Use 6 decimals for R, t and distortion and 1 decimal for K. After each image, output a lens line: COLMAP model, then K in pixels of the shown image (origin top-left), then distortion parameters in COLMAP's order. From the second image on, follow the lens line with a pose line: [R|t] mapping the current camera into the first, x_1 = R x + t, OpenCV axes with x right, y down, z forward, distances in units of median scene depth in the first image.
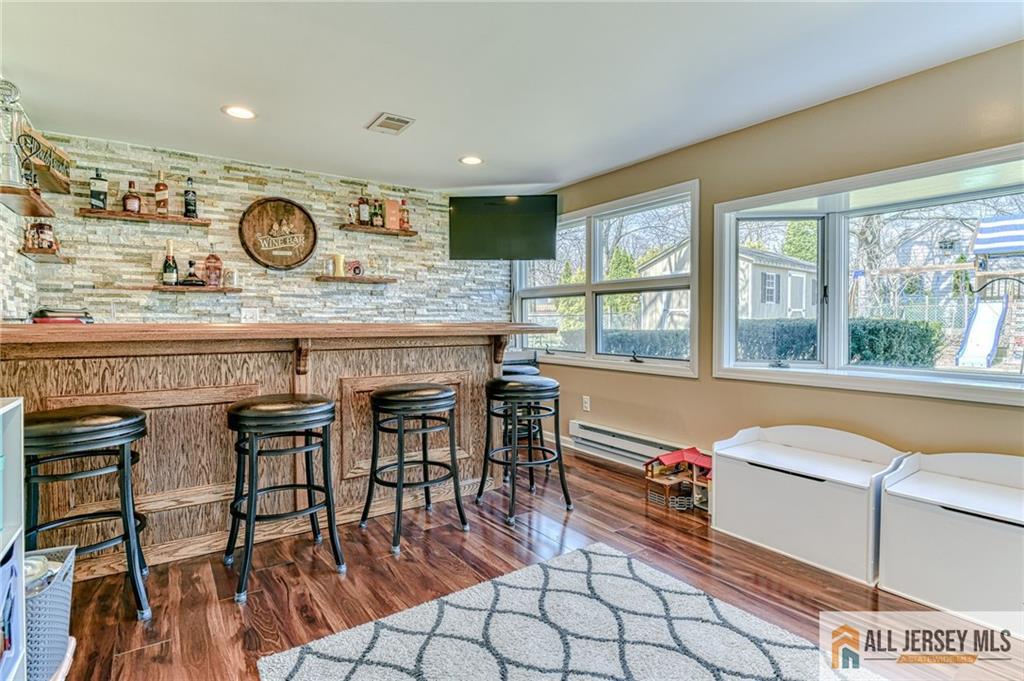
lens RADIAL K [[509.4, 0, 519.4], [0, 509.4, 331.9], [0, 0, 1]] dist [-0.015711, -0.004454]
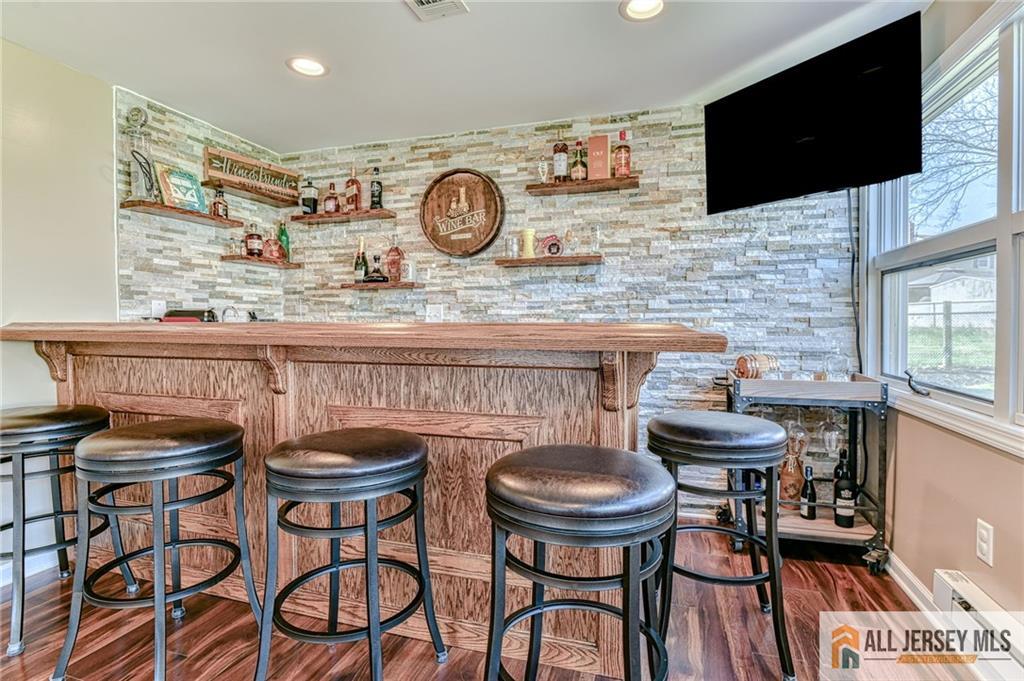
lens RADIAL K [[509.4, 0, 509.1], [0, 509.4, 331.5], [0, 0, 1]] dist [-0.015711, -0.004454]
pose [[0.601865, 0.016806, -0.798421, 0.239886], [-0.015339, 0.999837, 0.009483, -0.011599], [0.798450, 0.006540, 0.602025, 0.580810]]
